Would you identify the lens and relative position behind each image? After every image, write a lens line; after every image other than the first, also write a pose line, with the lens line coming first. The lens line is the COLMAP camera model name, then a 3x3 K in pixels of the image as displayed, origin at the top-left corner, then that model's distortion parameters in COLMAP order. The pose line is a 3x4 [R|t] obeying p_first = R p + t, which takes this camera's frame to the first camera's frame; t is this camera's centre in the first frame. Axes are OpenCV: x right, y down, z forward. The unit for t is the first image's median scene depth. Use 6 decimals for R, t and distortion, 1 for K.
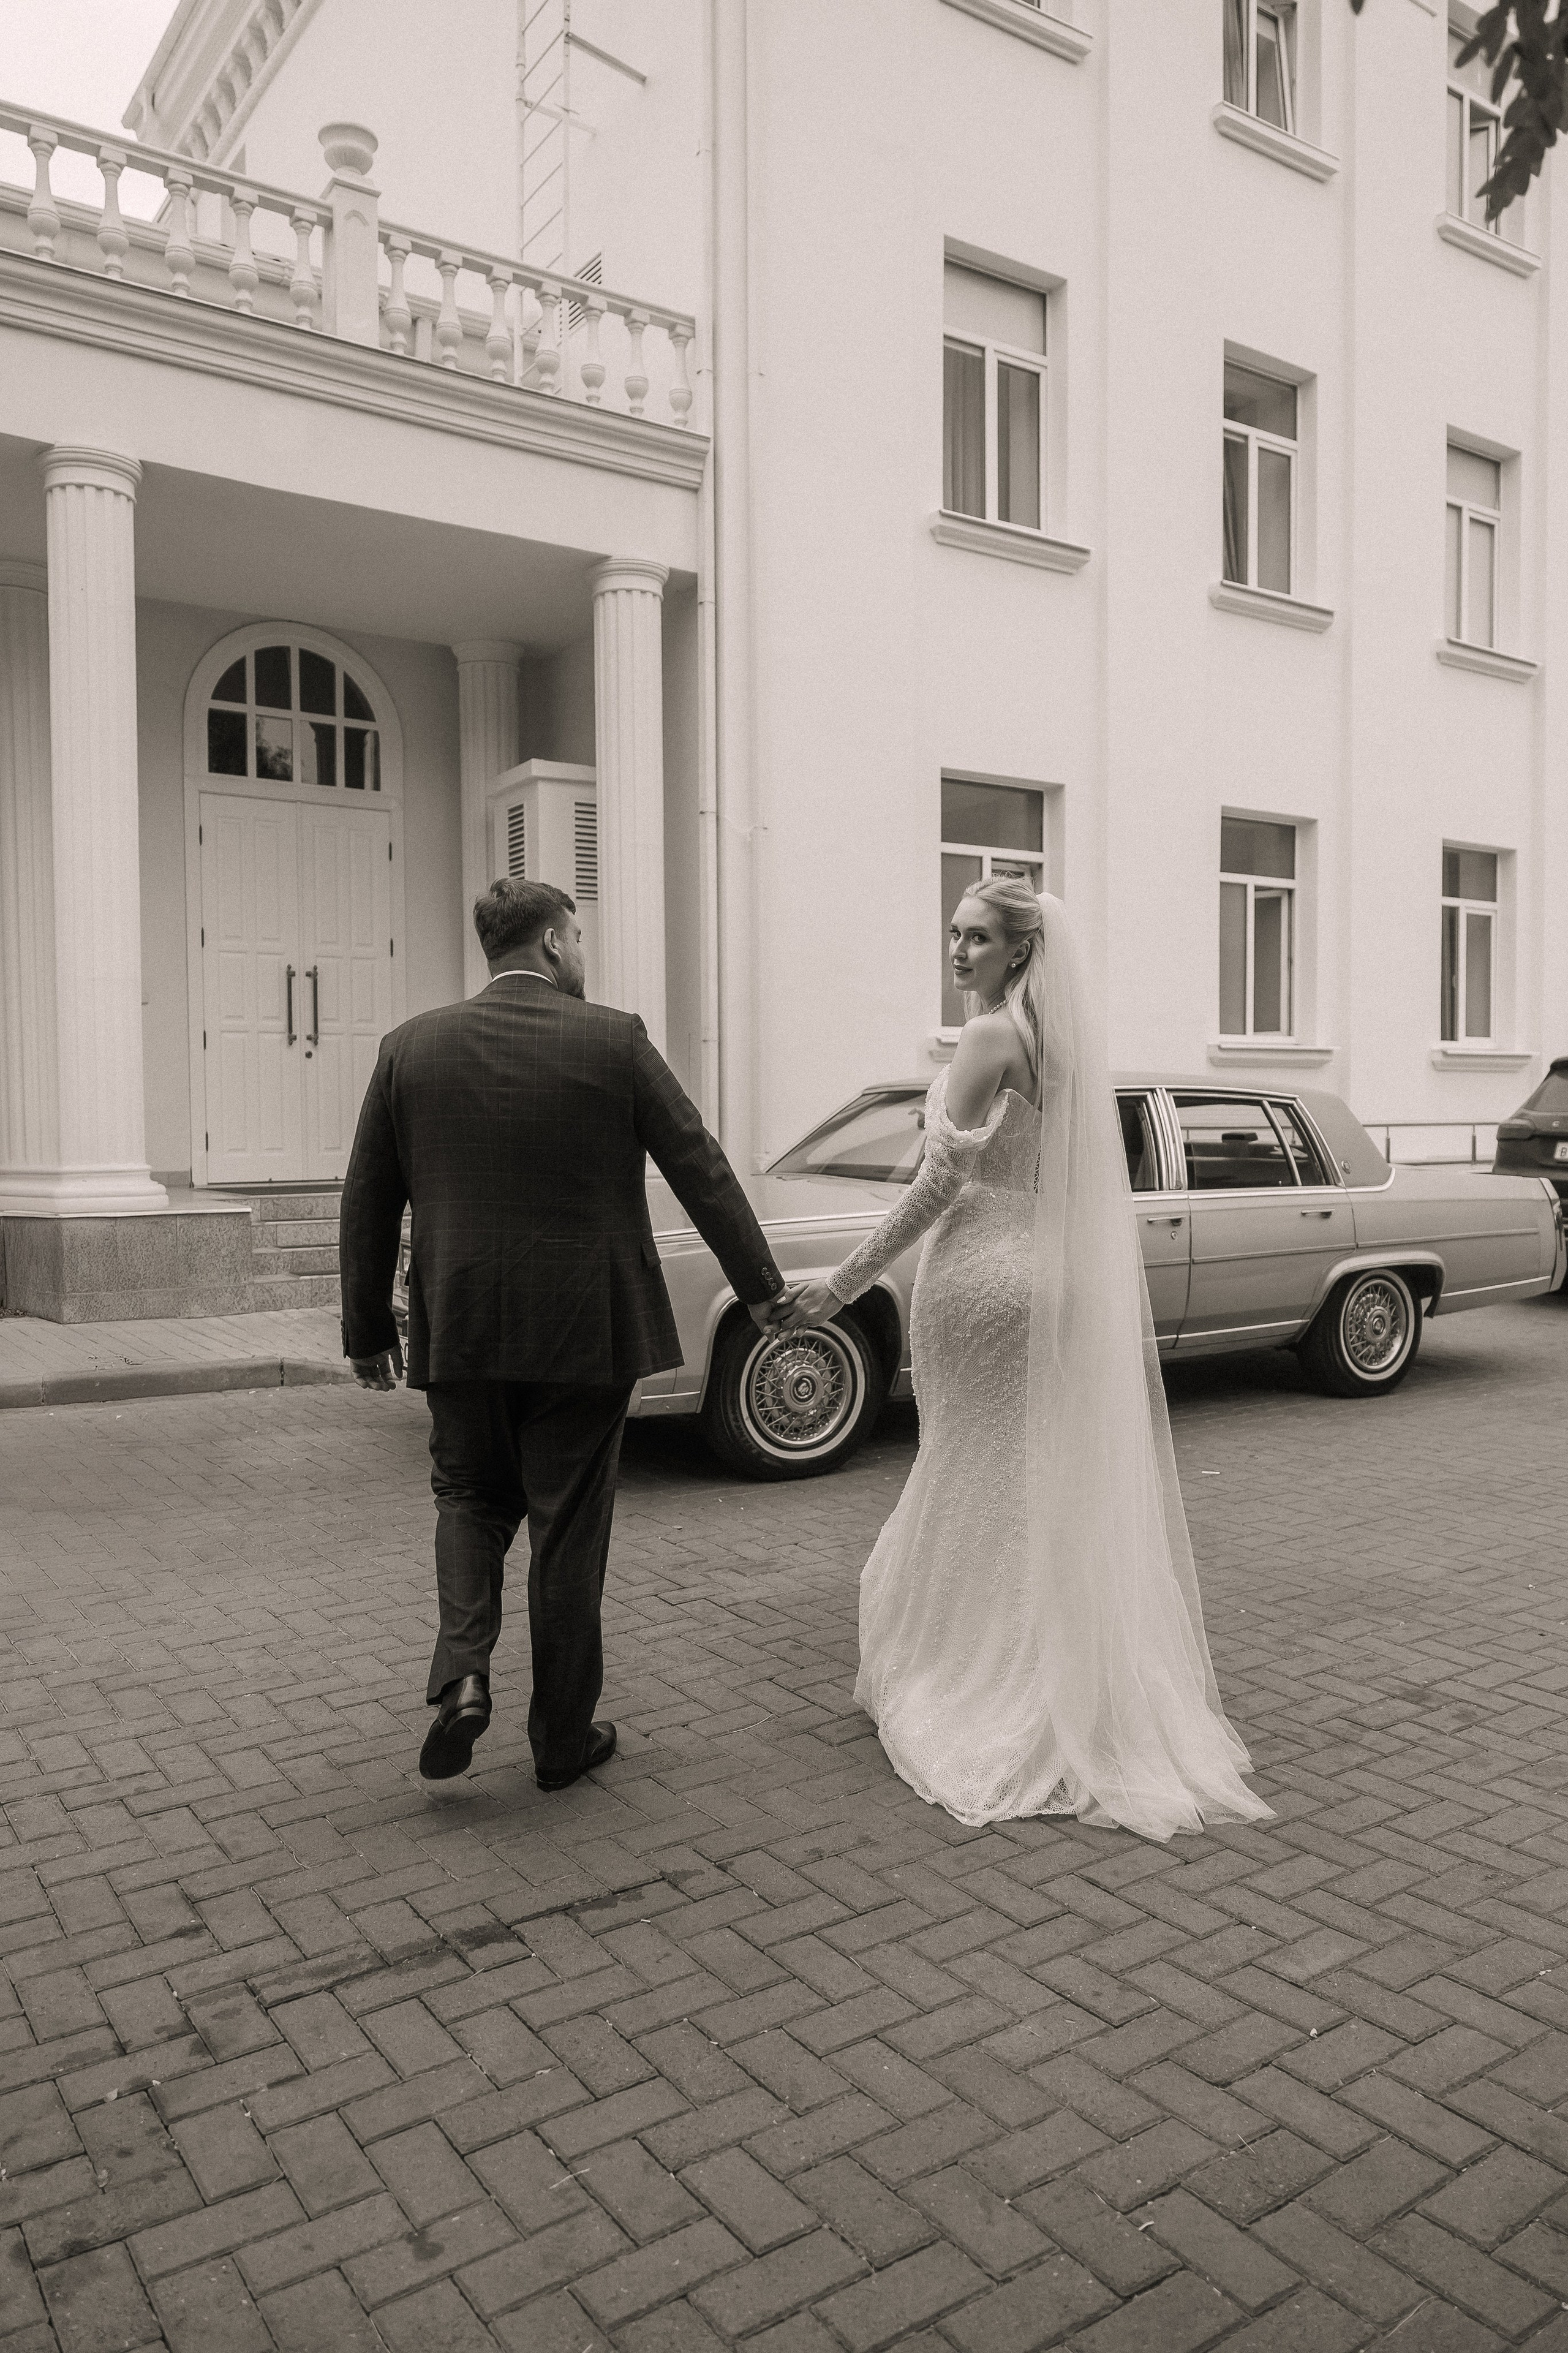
lens RADIAL K [[1667.2, 0, 778.7], [0, 1667.2, 1167.0], [0, 0, 1]] dist [-0.000065, 0.000210]
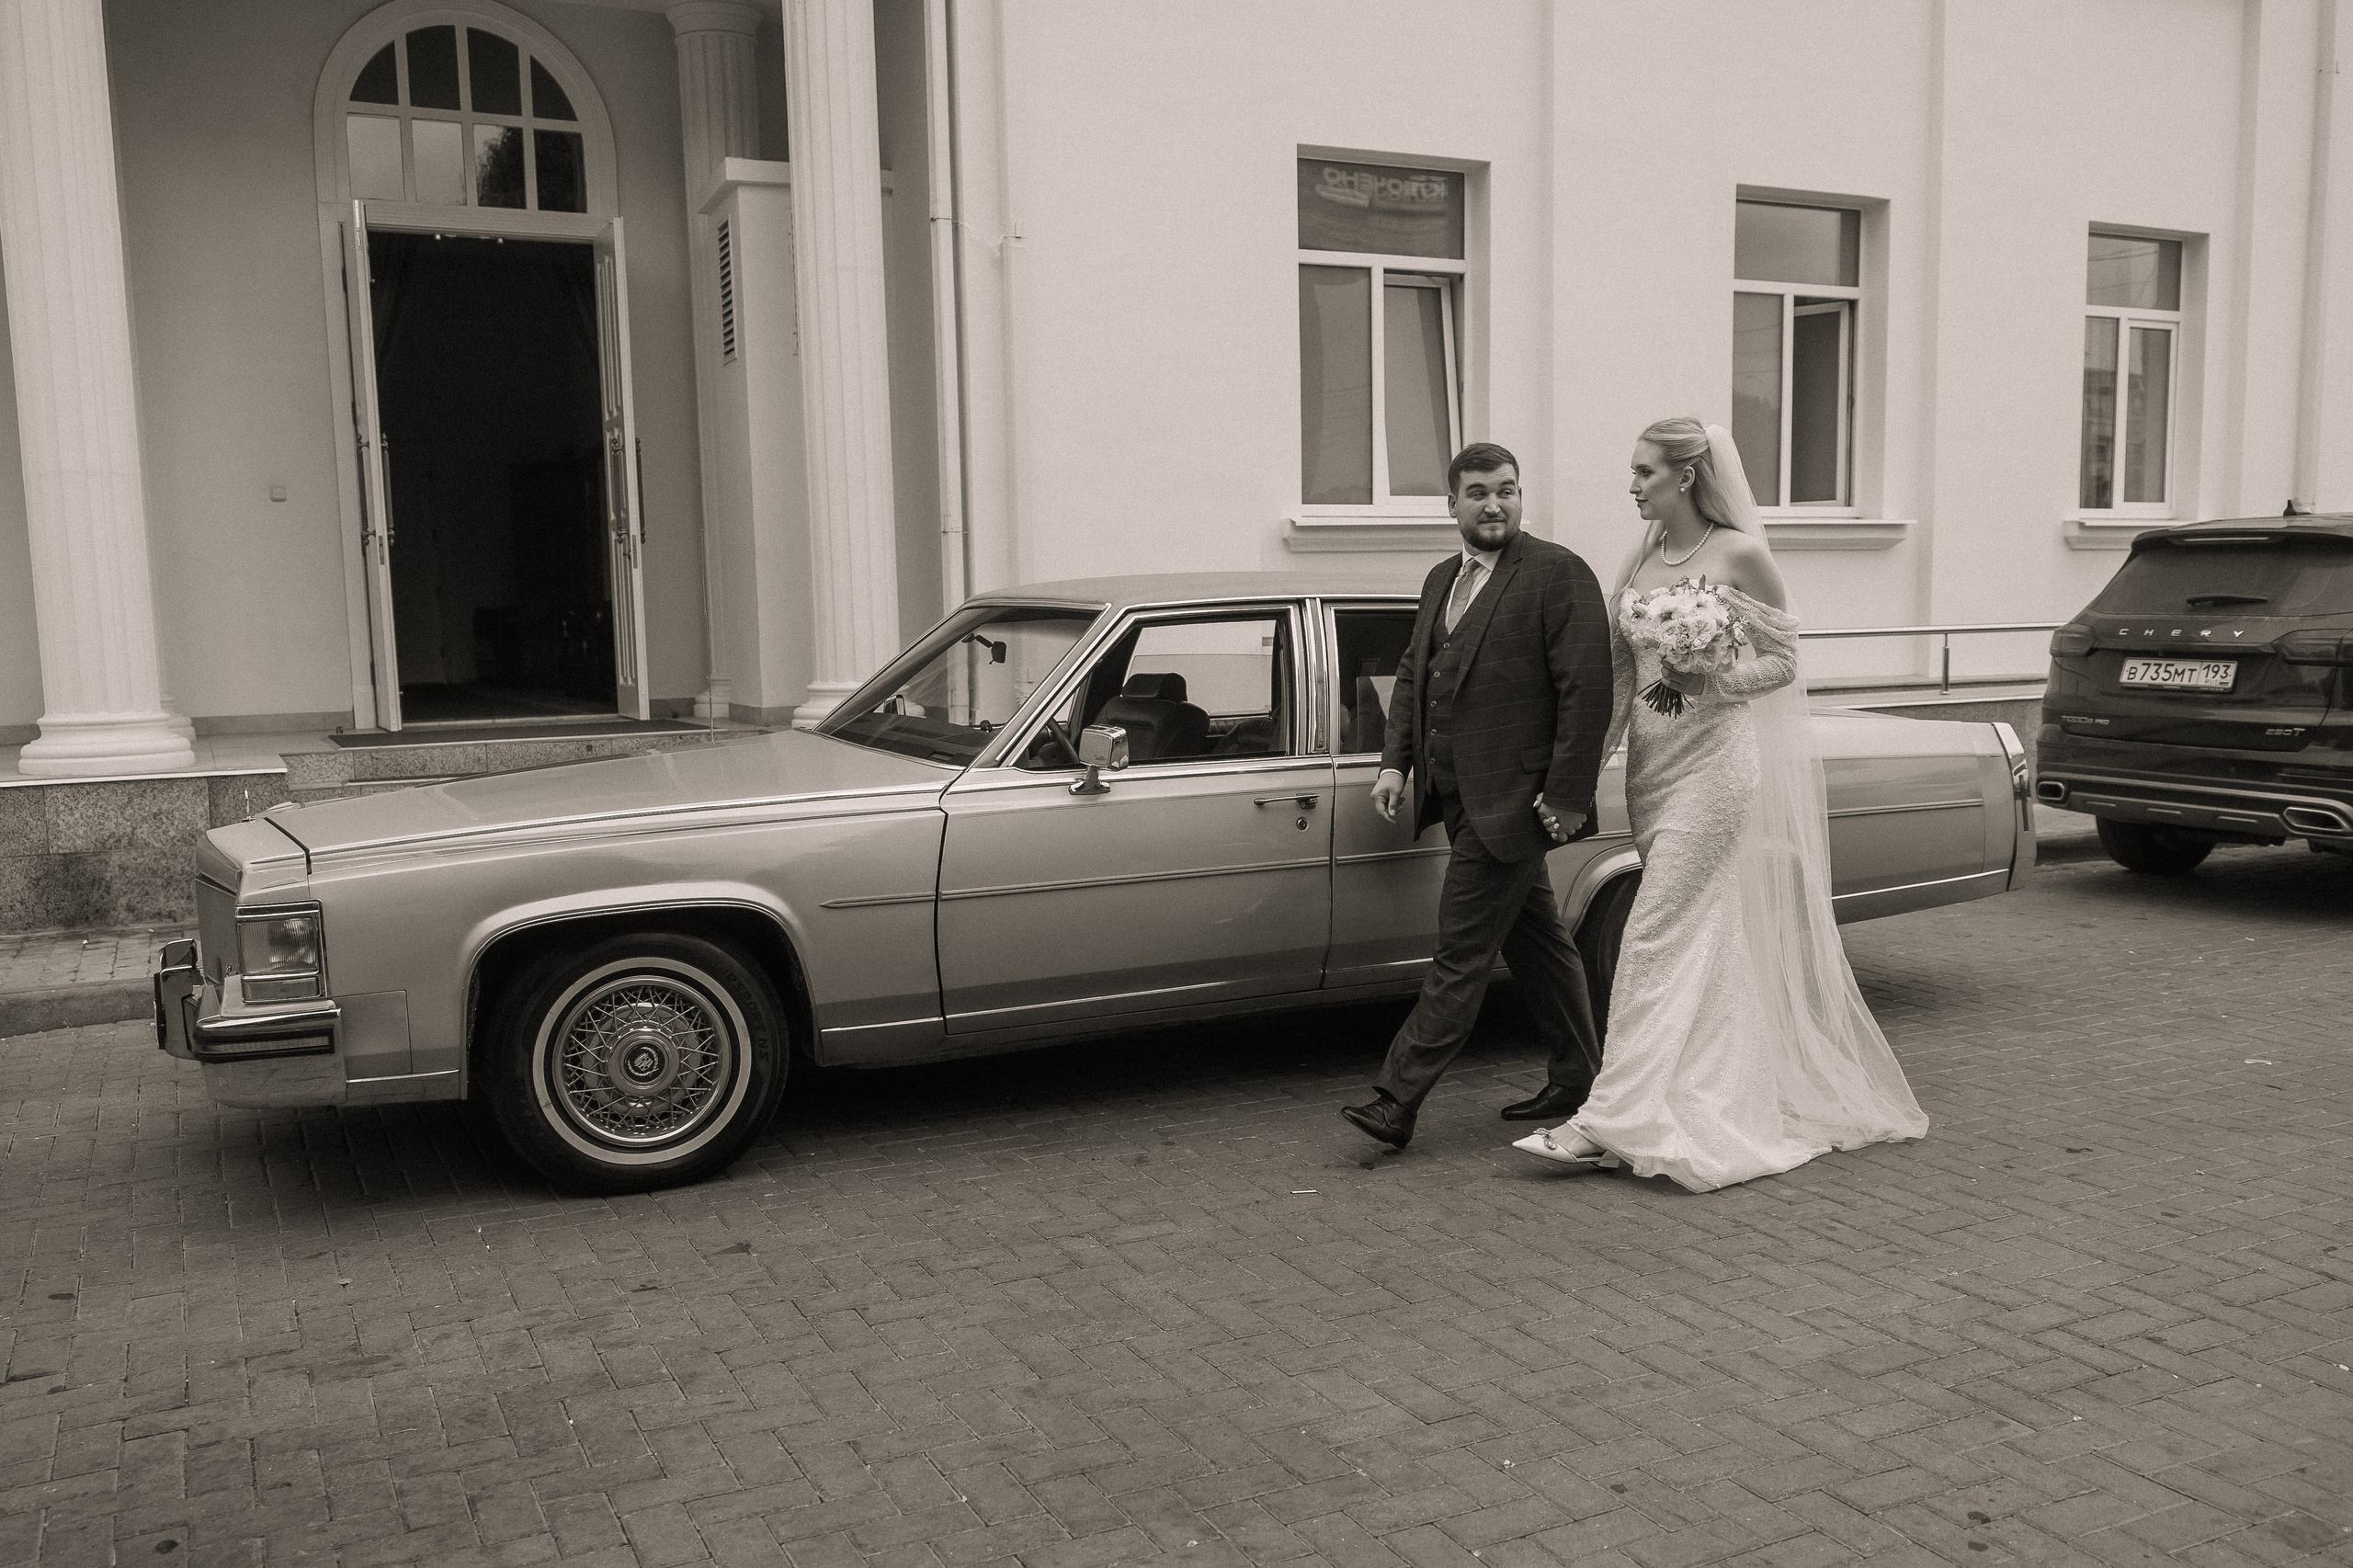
lens RADIAL K [[1967.6, 0, 1171.6], [0, 1967.6, 858.3], [0, 0, 1]] dist [-0.011904, 0.005239]
pose [[0.990160, 0.002341, -0.139919, 0.216953], [0.010739, 0.995640, 0.092654, -0.013455], [0.139526, -0.093245, 0.985818, 0.161207]]
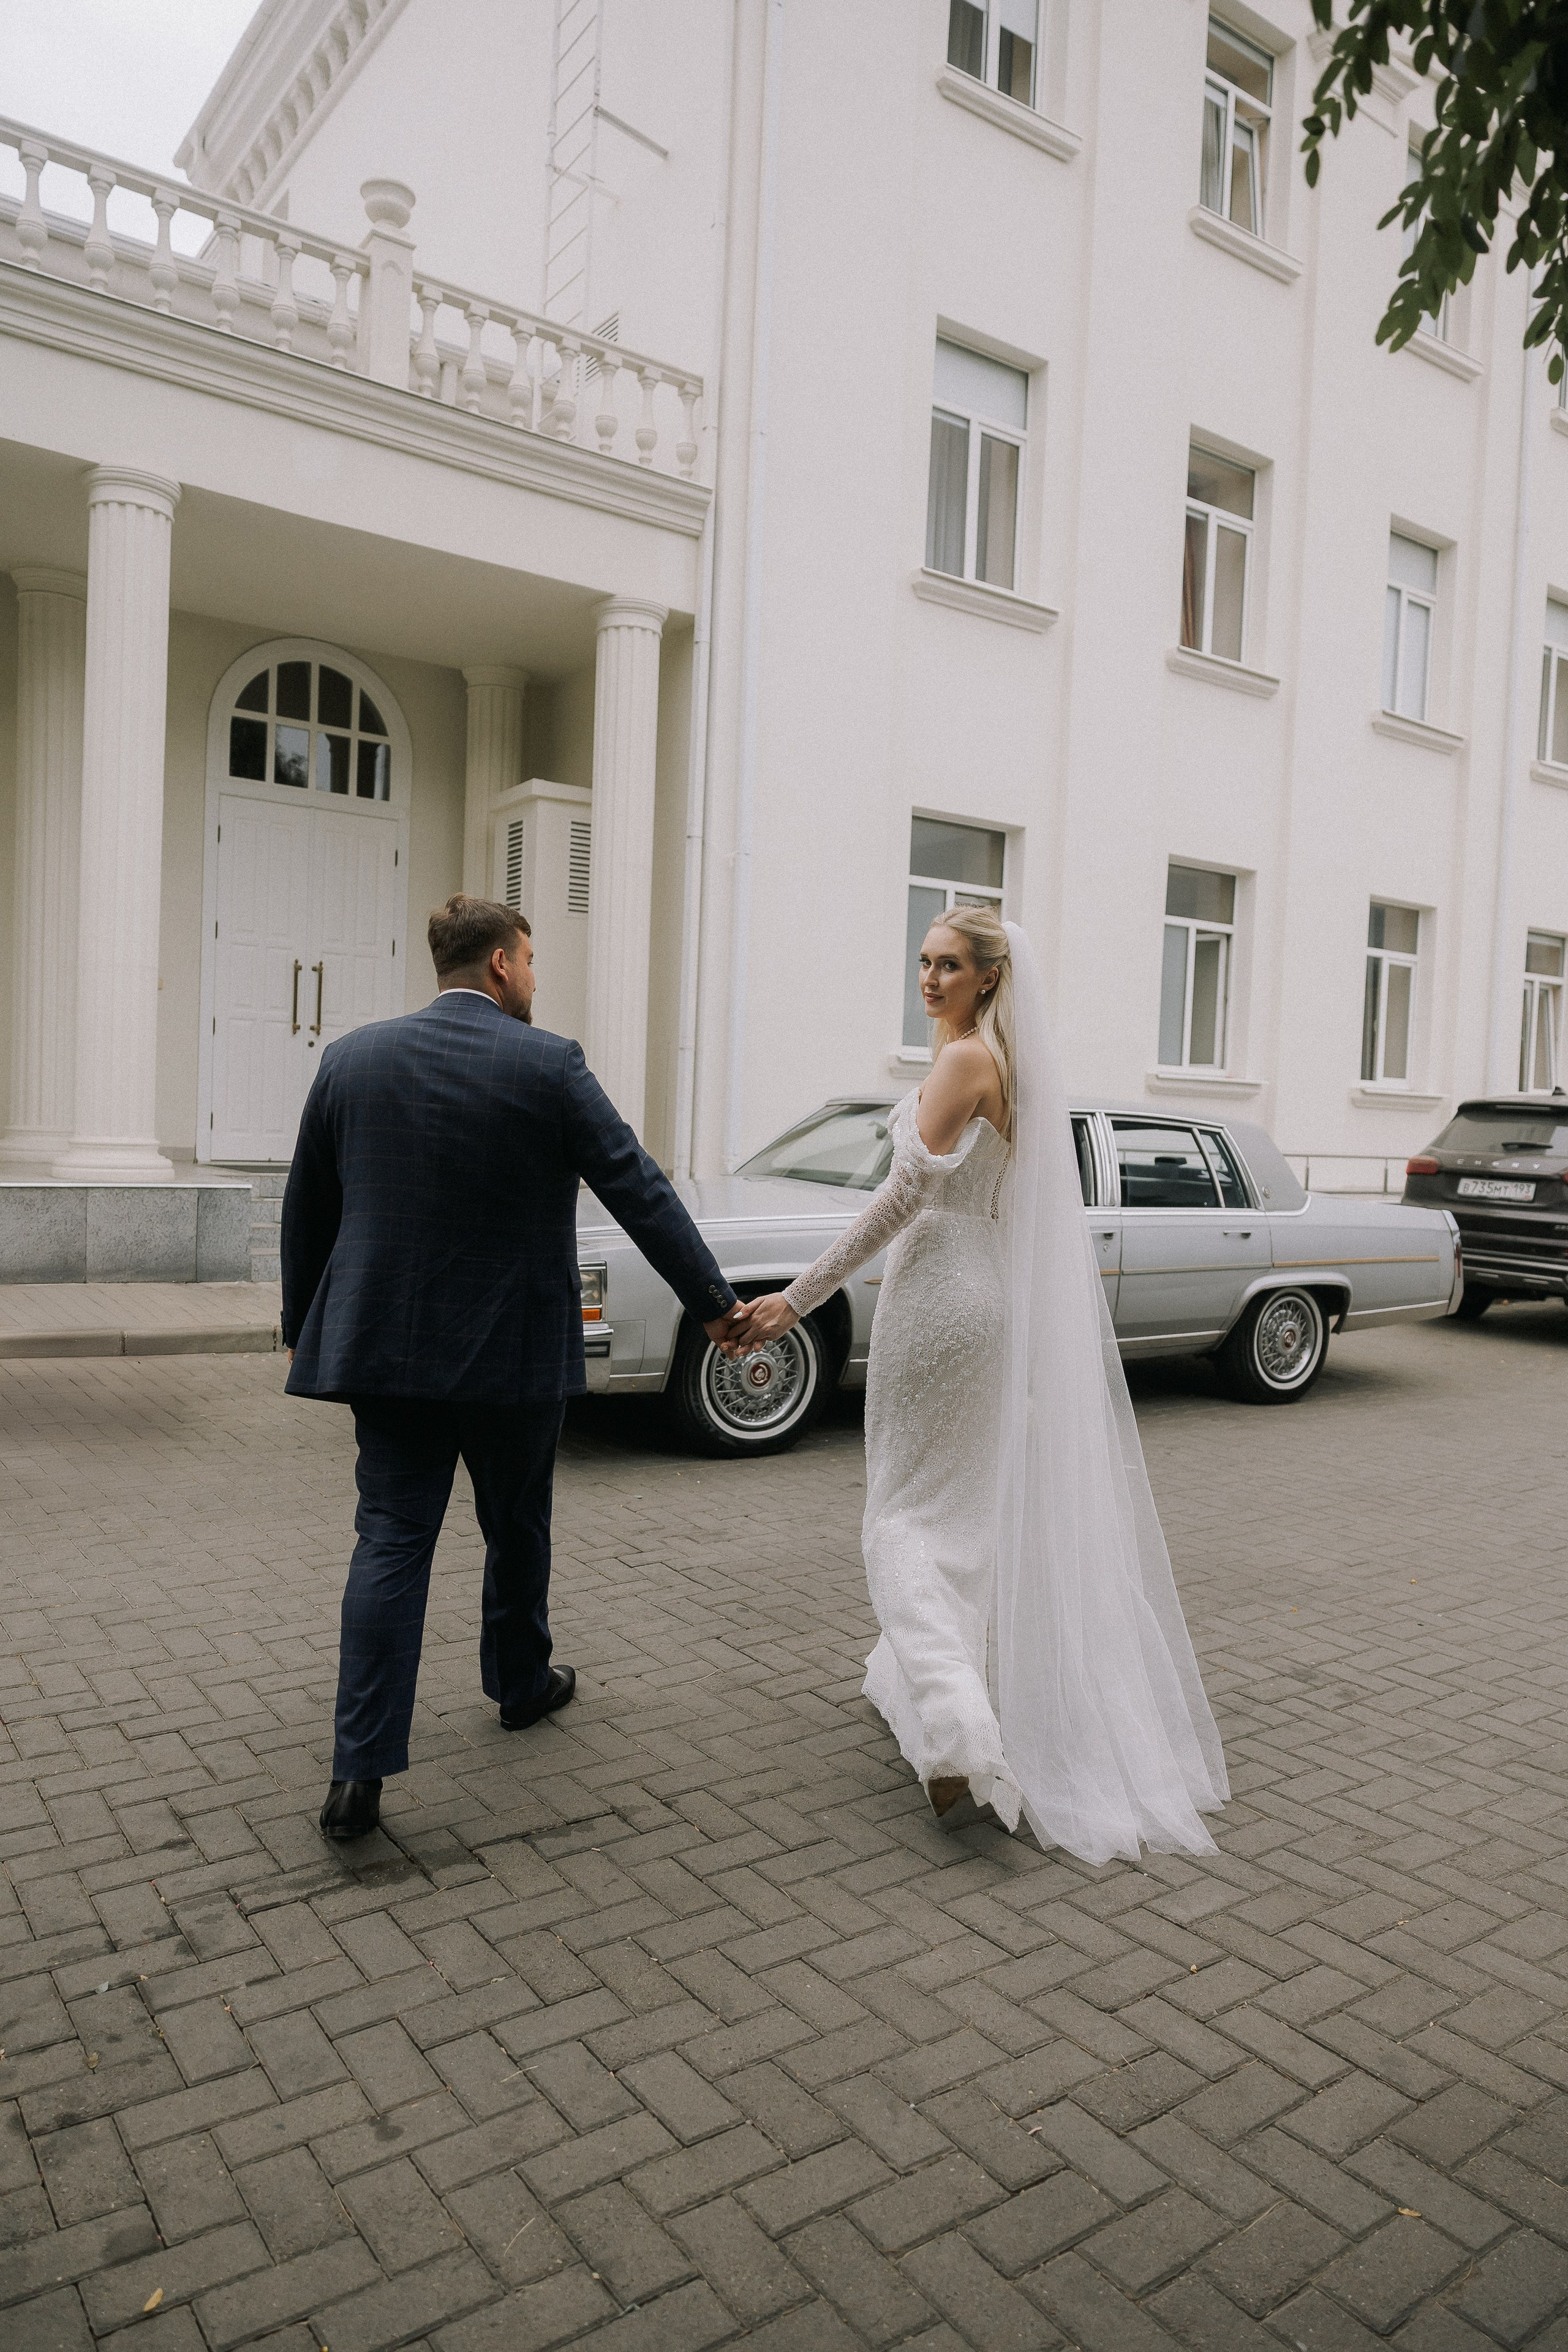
lens RADIAL K [[1558.9, 0, 779.7], [0, 1558.9, 1166.4], [0, 0, 1]] dist [-0.001823, -0.000291]
pose [[0.998729, 0.045099, 0.022485, -0.000669], [-0.045057, 0.998982, -0.002384, -0.000119], [-0.022570, 0.001368, 0.999744, -0.008730]]
